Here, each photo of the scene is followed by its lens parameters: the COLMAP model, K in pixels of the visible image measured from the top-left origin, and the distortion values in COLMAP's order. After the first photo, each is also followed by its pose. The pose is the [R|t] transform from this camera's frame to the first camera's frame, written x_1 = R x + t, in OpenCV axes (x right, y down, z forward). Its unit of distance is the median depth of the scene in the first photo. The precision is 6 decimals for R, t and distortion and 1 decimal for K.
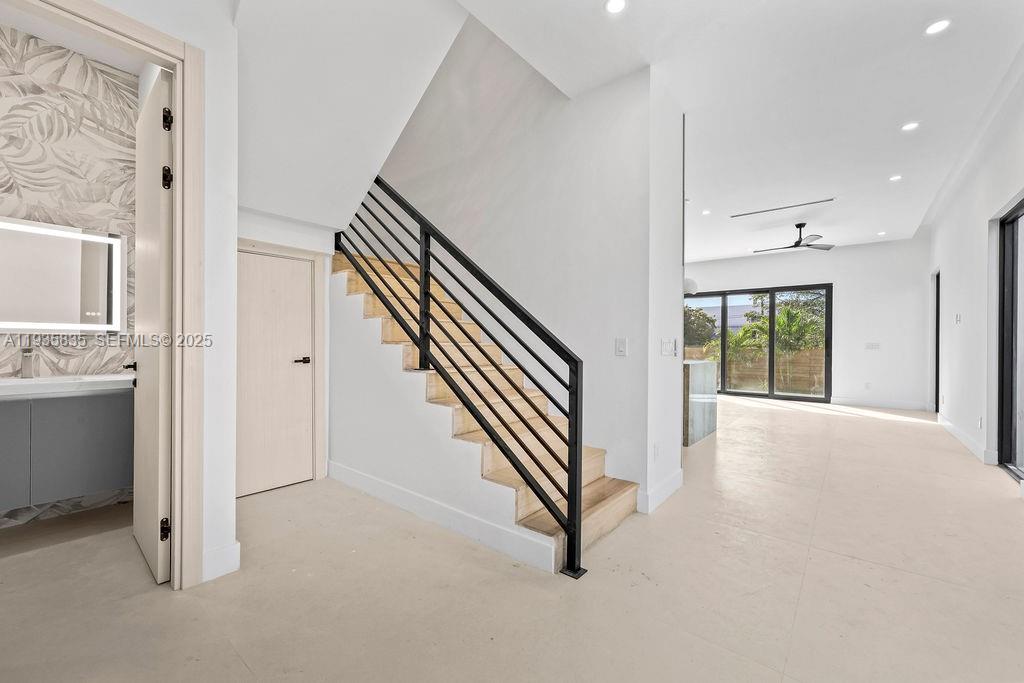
lens RADIAL K [[405.7, 0, 505.8], [0, 405.7, 342.1], [0, 0, 1]] dist [-0.000632, -0.000065]
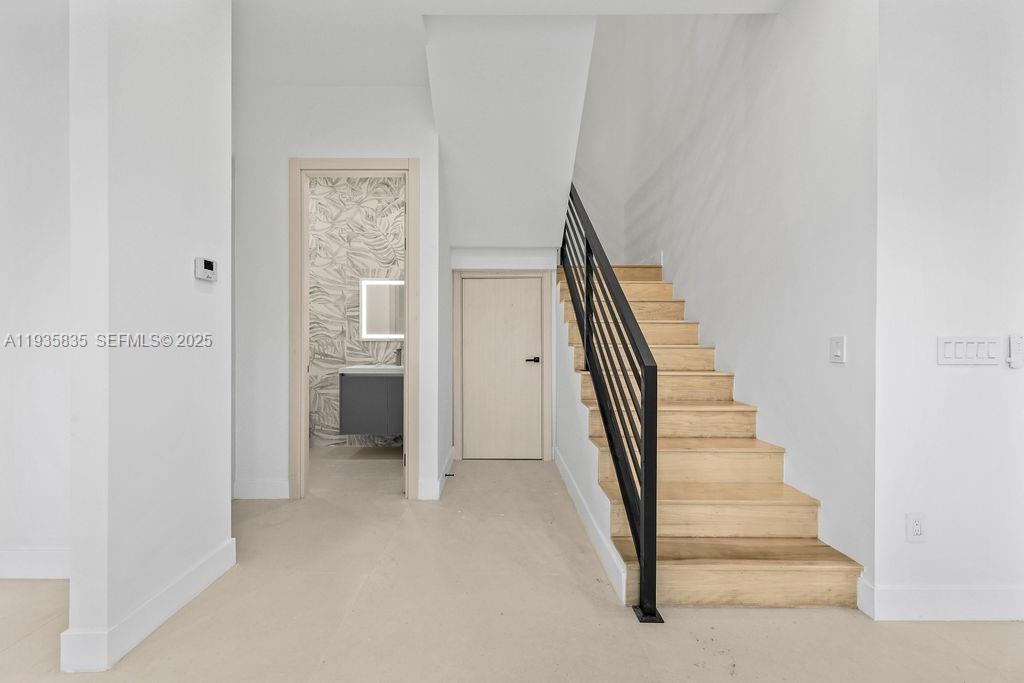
lens RADIAL K [[405.7, 0, 503.7], [0, 405.7, 343.4], [0, 0, 1]] dist [-0.000632, -0.000065]
pose [[0.650116, -0.007510, -0.759798, 0.484811], [0.003364, 0.999970, -0.007005, 0.005361], [0.759828, 0.001998, 0.650121, 0.175531]]
